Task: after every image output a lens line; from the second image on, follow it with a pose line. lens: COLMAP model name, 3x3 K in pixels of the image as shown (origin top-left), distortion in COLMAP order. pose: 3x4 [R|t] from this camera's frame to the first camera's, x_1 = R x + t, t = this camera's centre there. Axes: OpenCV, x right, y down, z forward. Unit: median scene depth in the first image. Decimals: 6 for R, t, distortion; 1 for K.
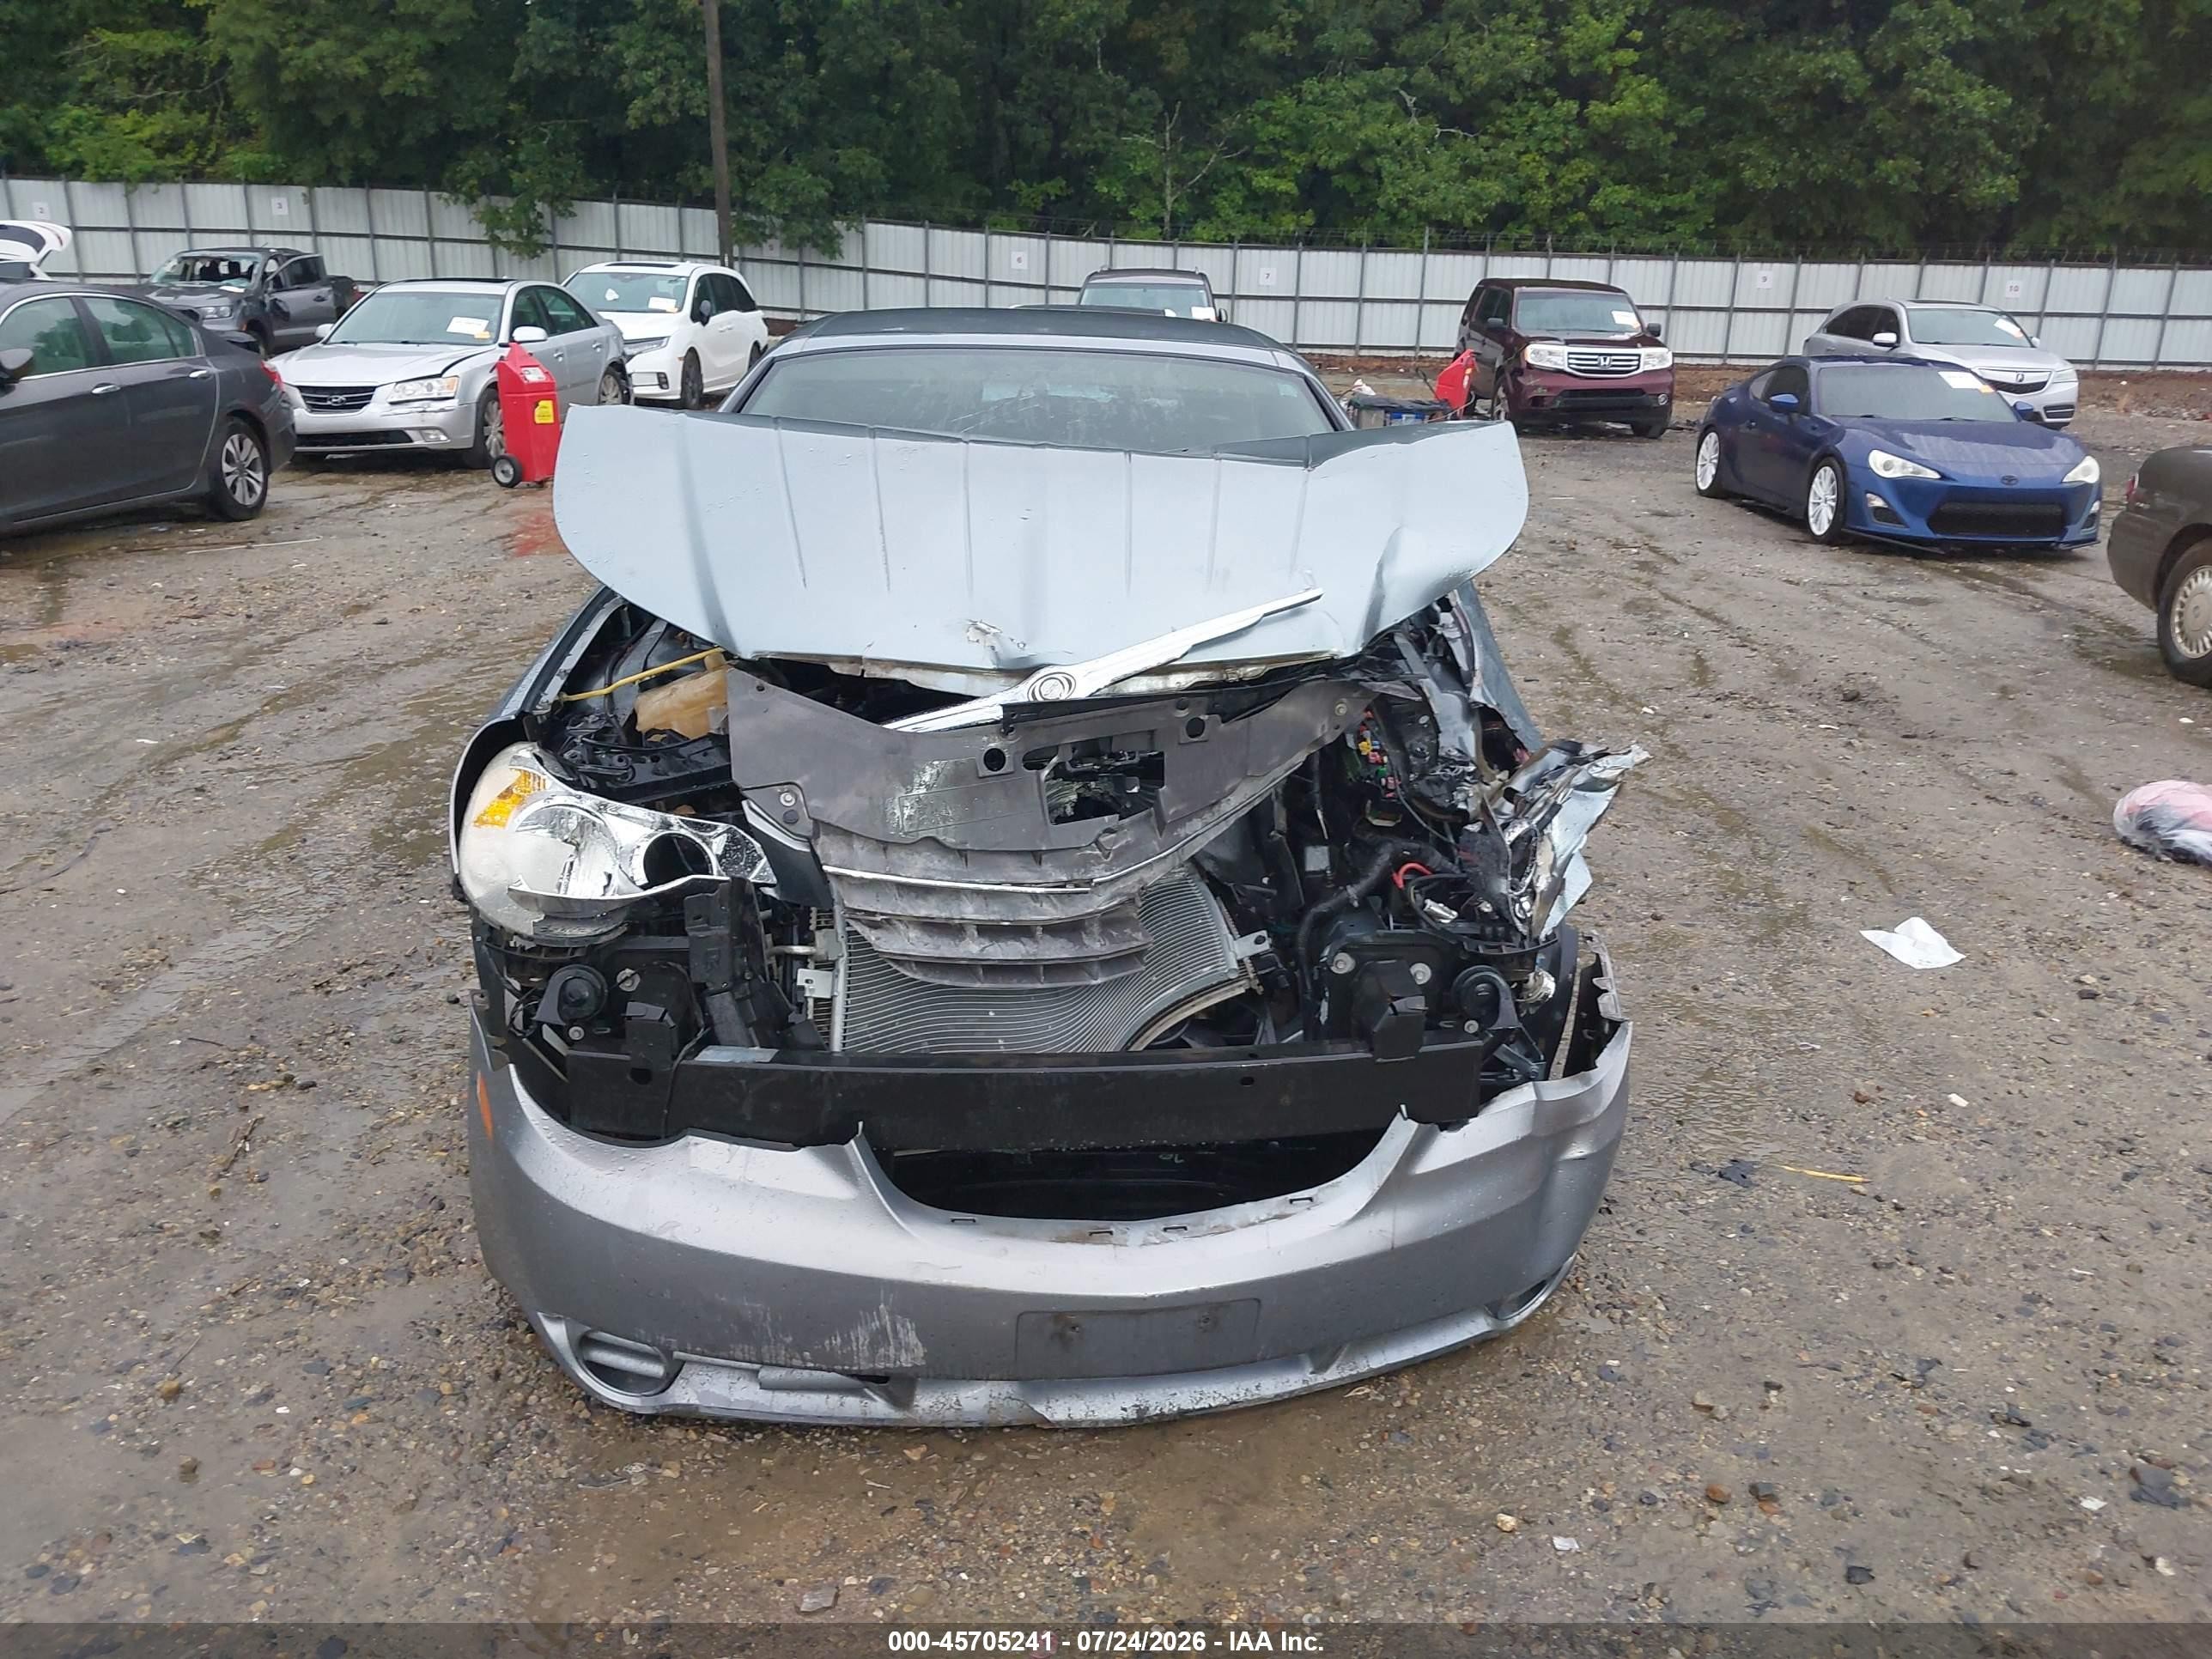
lens RADIAL K [[1722.7, 0, 1119.5], [0, 1722.7, 839.3], [0, 0, 1]] dist [-0.010528, 0.005777]
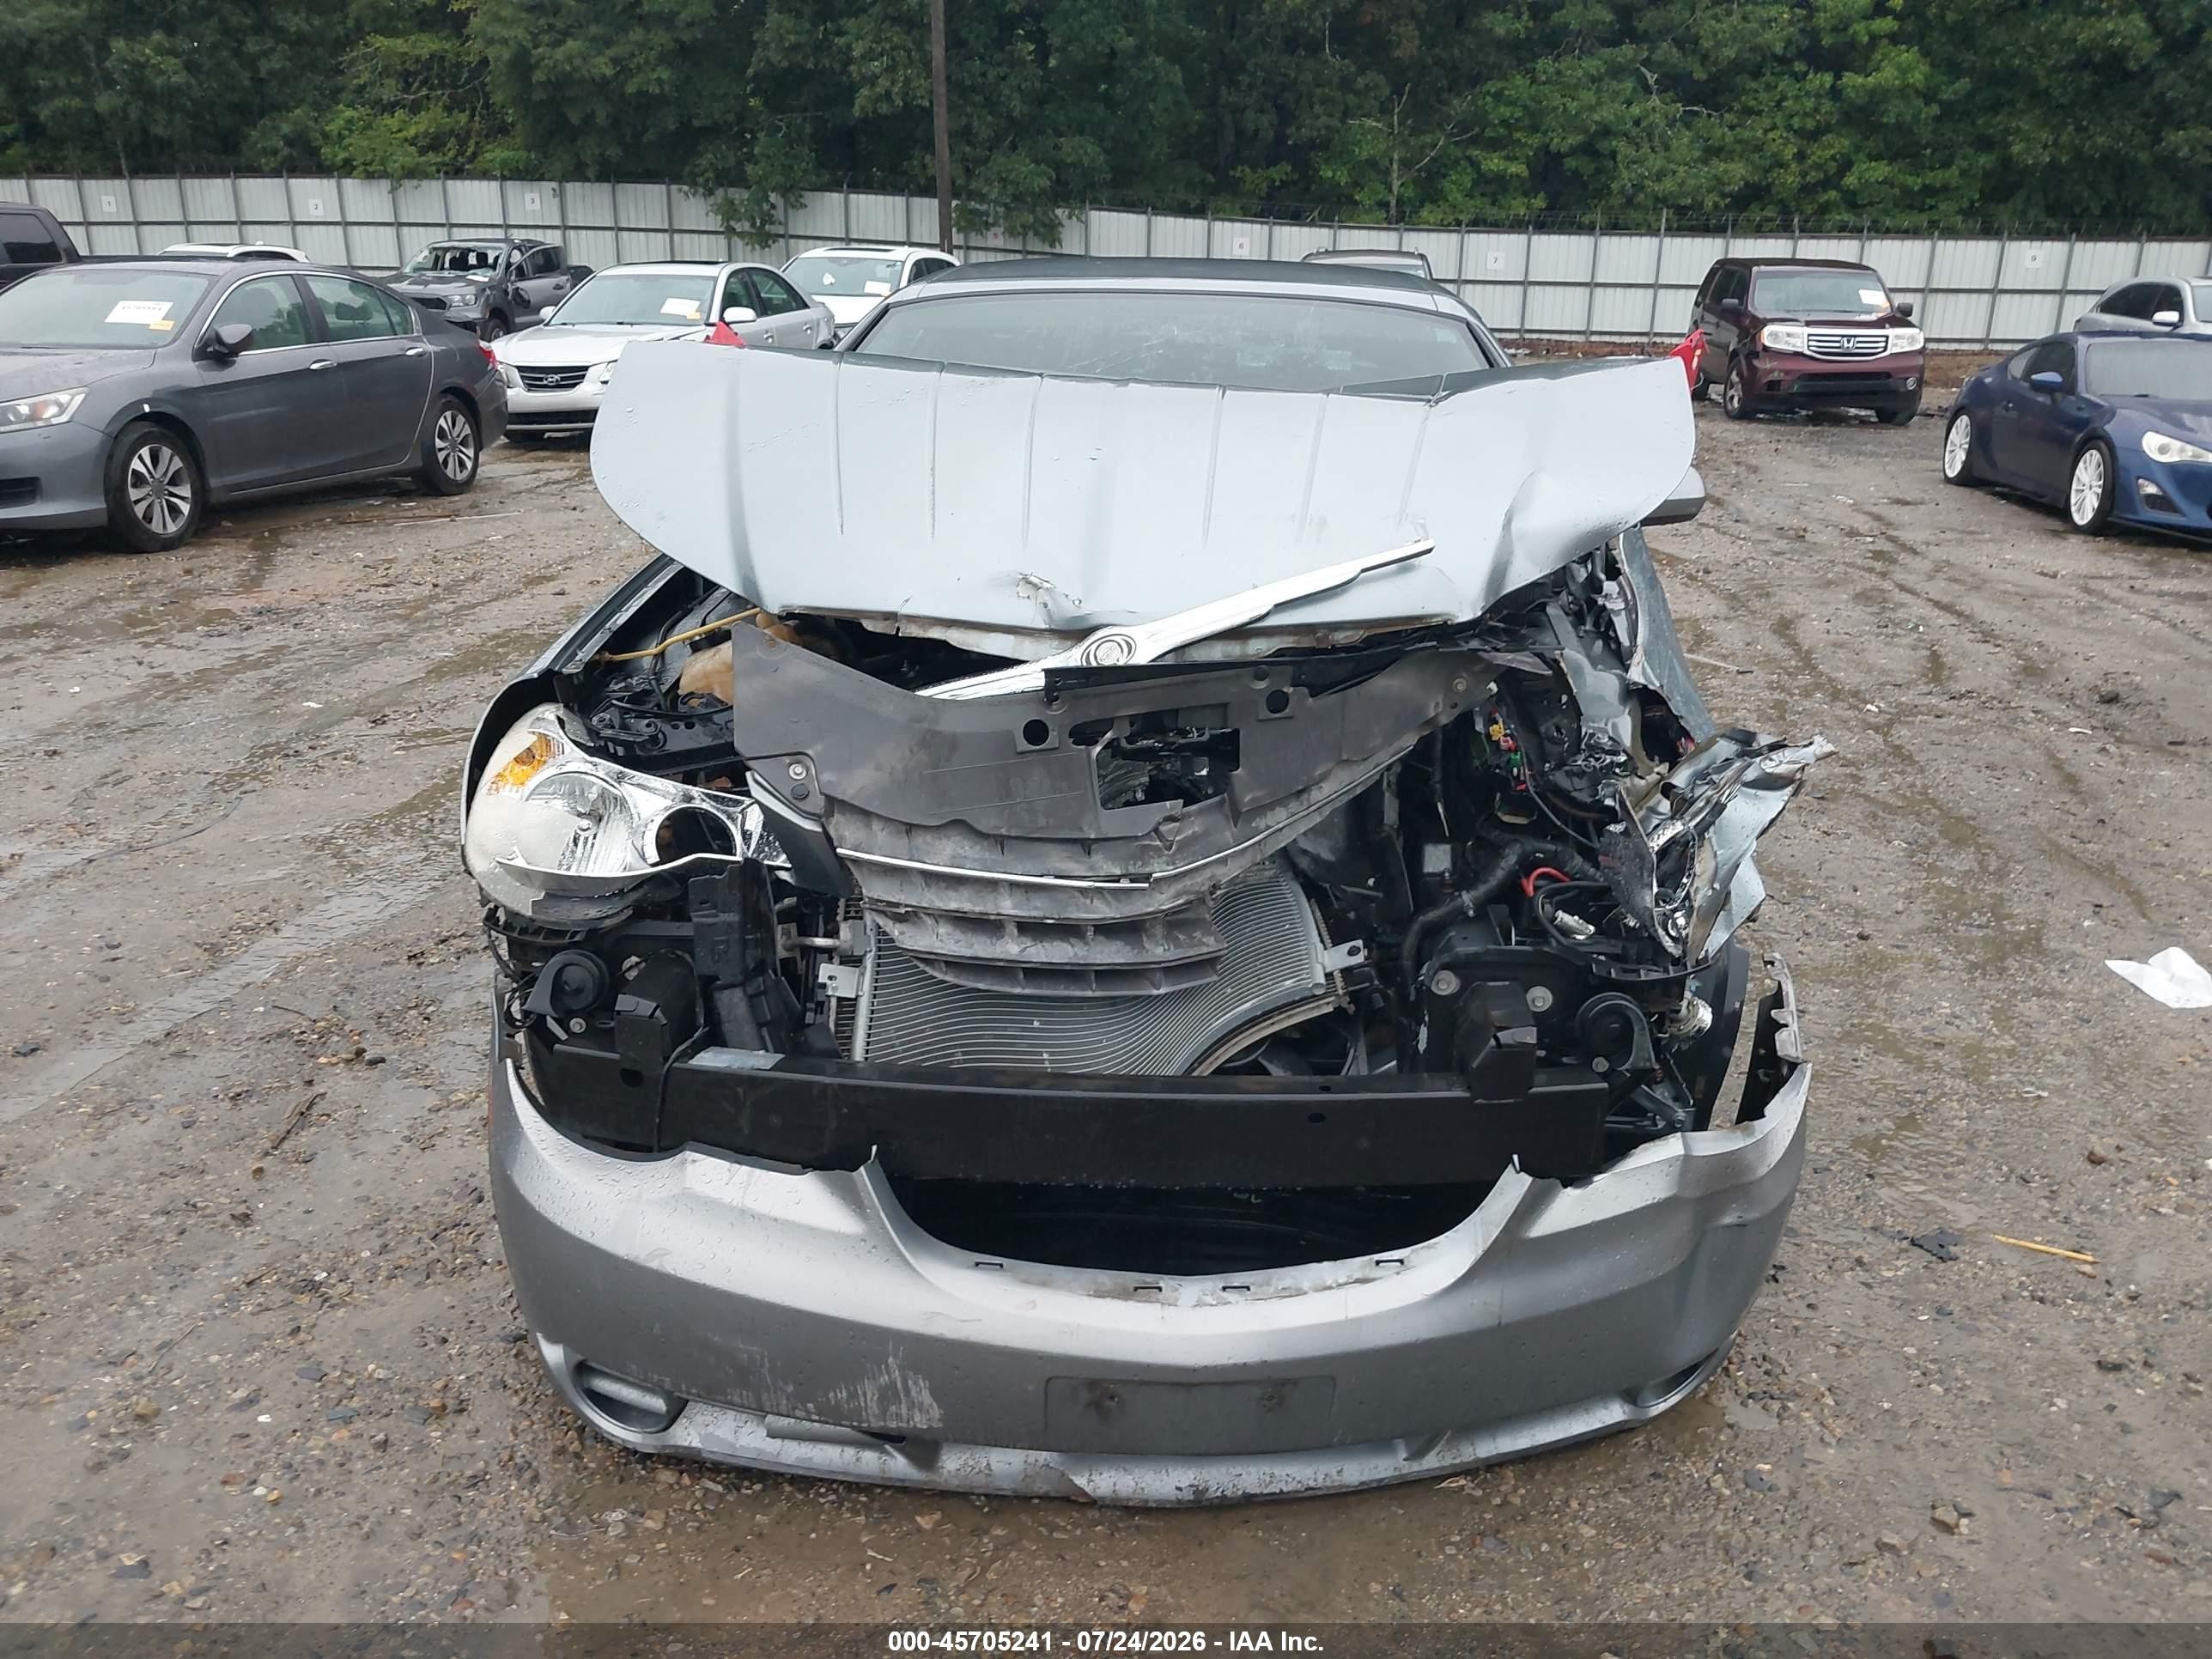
lens RADIAL K [[1722.7, 0, 1119.5], [0, 1722.7, 839.3], [0, 0, 1]] dist [-0.010528, 0.005777]
pose [[0.992293, 0.030888, -0.120002, 0.051308], [-0.030163, 0.999514, 0.007851, -0.000389], [0.120186, -0.004171, 0.992743, 0.099912]]
